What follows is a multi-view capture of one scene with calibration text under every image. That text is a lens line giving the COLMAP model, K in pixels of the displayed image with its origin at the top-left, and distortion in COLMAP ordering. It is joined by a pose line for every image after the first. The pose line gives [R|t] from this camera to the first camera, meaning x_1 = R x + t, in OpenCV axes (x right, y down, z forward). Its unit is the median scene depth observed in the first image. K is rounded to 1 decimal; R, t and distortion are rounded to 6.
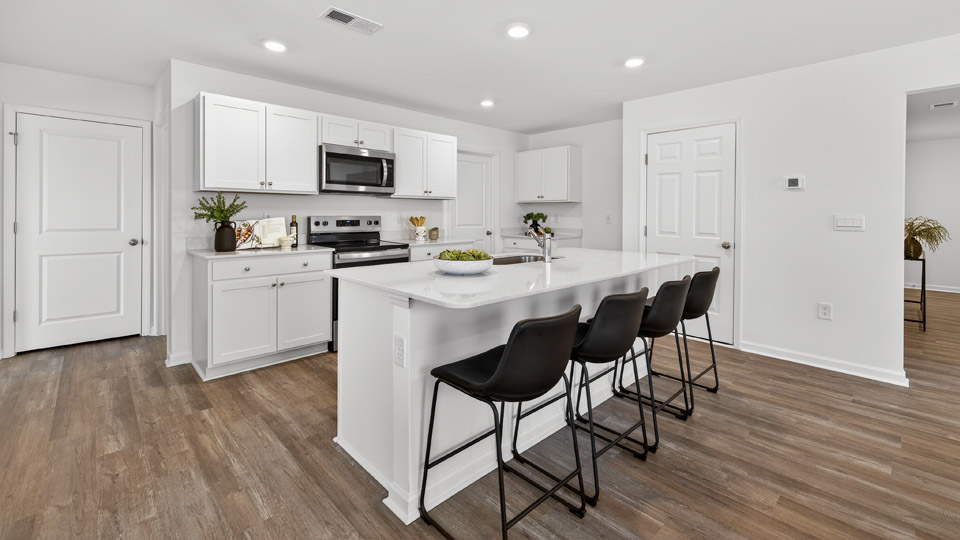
lens RADIAL K [[398.3, 0, 473.0], [0, 398.3, 276.1], [0, 0, 1]] dist [0.004282, 0.000142]
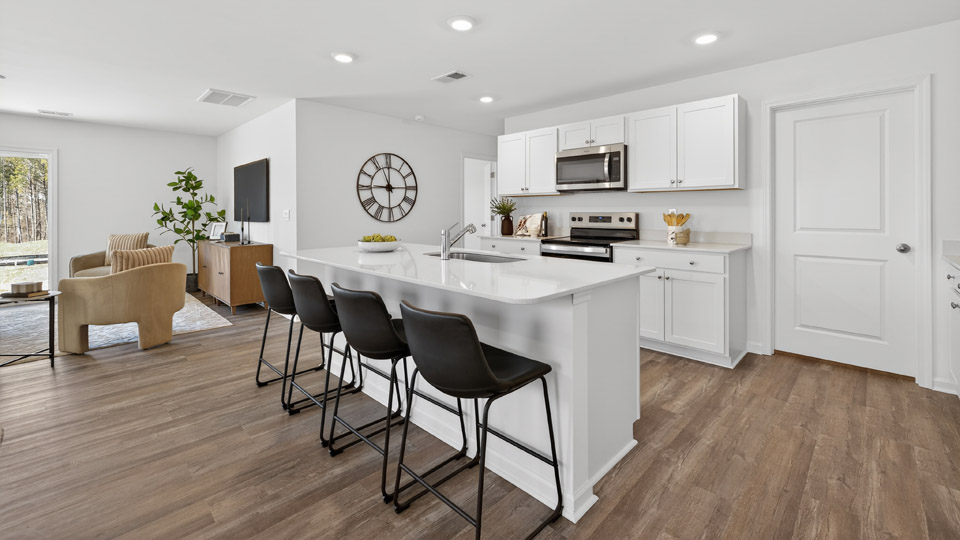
lens RADIAL K [[398.3, 0, 474.1], [0, 398.3, 264.3], [0, 0, 1]] dist [0.004282, 0.000142]
pose [[0.031671, 0.126041, -0.991519, 0.836207], [-0.156066, 0.980473, 0.119652, -0.107697], [0.987239, 0.150953, 0.050724, 0.754439]]
